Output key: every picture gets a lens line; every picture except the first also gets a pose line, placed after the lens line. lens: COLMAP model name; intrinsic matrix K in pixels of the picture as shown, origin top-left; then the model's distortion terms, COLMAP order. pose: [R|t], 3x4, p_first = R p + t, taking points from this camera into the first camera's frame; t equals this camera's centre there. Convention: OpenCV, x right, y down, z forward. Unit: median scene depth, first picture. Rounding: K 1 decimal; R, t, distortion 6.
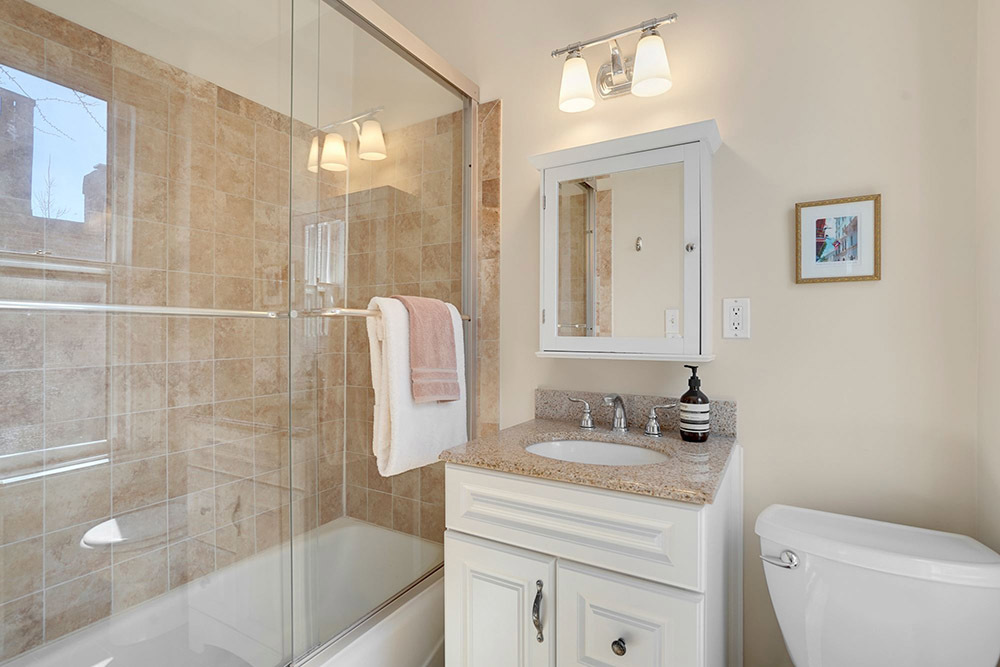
lens RADIAL K [[484.2, 0, 496.2], [0, 484.2, 330.1], [0, 0, 1]] dist [-0.052176, 0.016844]
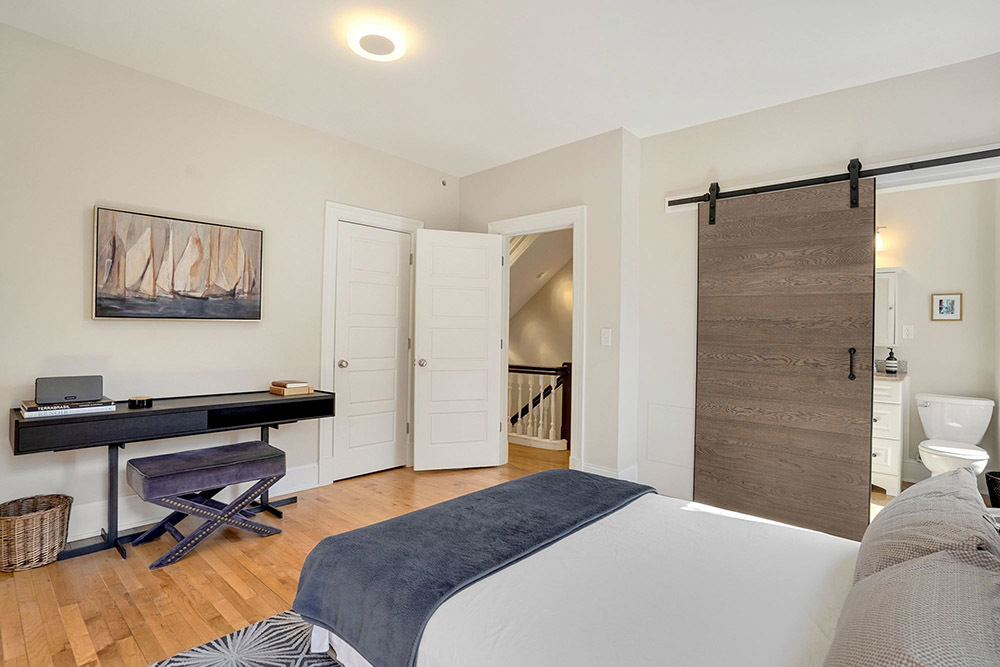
lens RADIAL K [[484.2, 0, 506.8], [0, 484.2, 328.1], [0, 0, 1]] dist [-0.052176, 0.016844]
pose [[0.979418, 0.018434, -0.201000, -1.380287], [-0.019428, 0.999807, -0.002969, 0.006149], [0.200907, 0.006813, 0.979587, -2.411994]]
